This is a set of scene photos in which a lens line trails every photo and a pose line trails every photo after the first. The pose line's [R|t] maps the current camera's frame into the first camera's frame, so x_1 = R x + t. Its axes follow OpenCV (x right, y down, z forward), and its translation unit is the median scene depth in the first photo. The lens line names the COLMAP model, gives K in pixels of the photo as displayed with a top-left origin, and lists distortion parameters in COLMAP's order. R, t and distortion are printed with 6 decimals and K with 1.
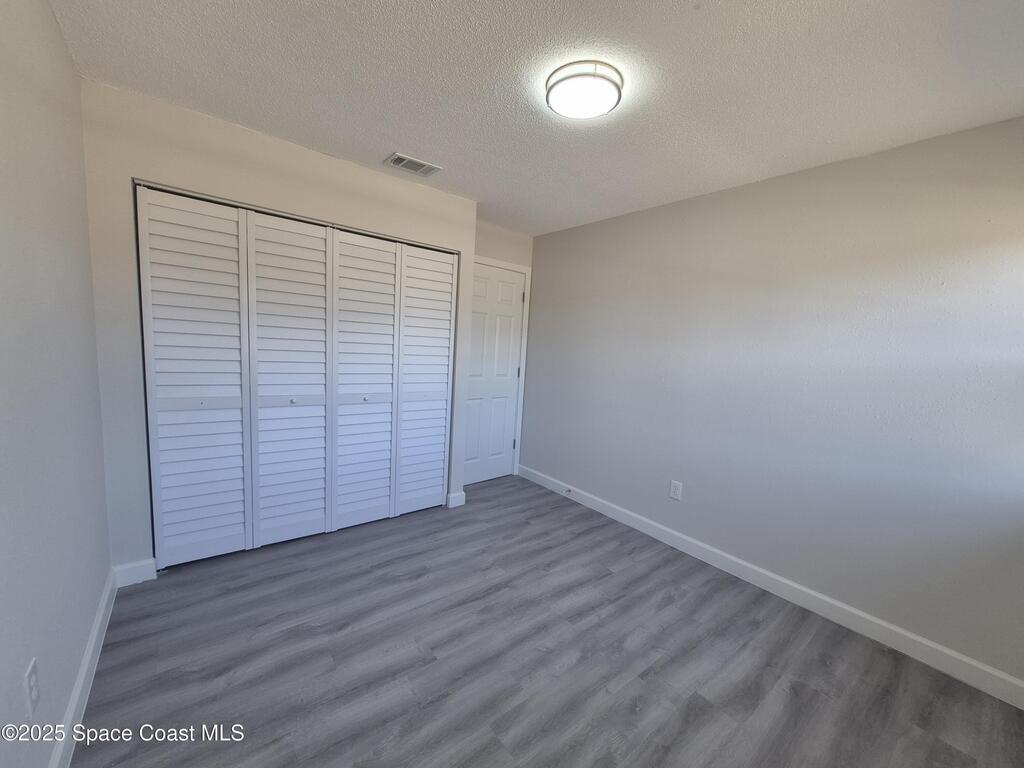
lens RADIAL K [[406.3, 0, 512.0], [0, 406.3, 384.0], [0, 0, 1]] dist [0.001383, 0.000127]
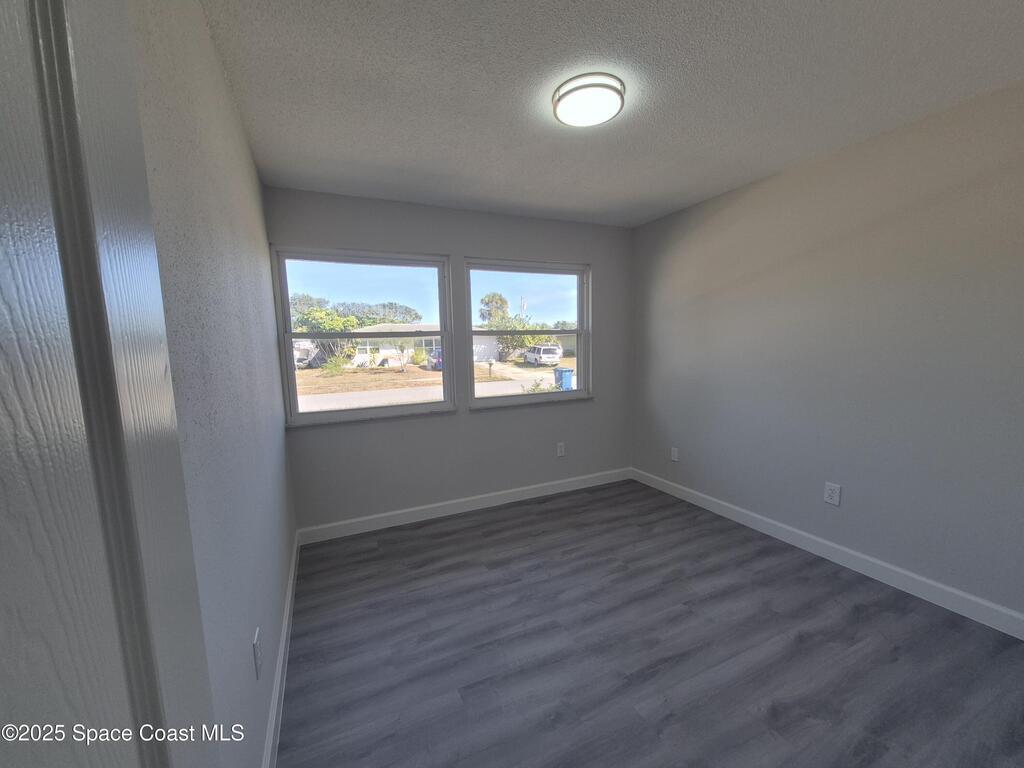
lens RADIAL K [[406.3, 0, 512.0], [0, 406.3, 384.0], [0, 0, 1]] dist [0.001383, 0.000127]
pose [[-0.973463, -0.057494, 0.221505, 0.068475], [-0.009690, 0.977414, 0.211112, -0.182806], [-0.228640, 0.203364, -0.952033, 1.881990]]
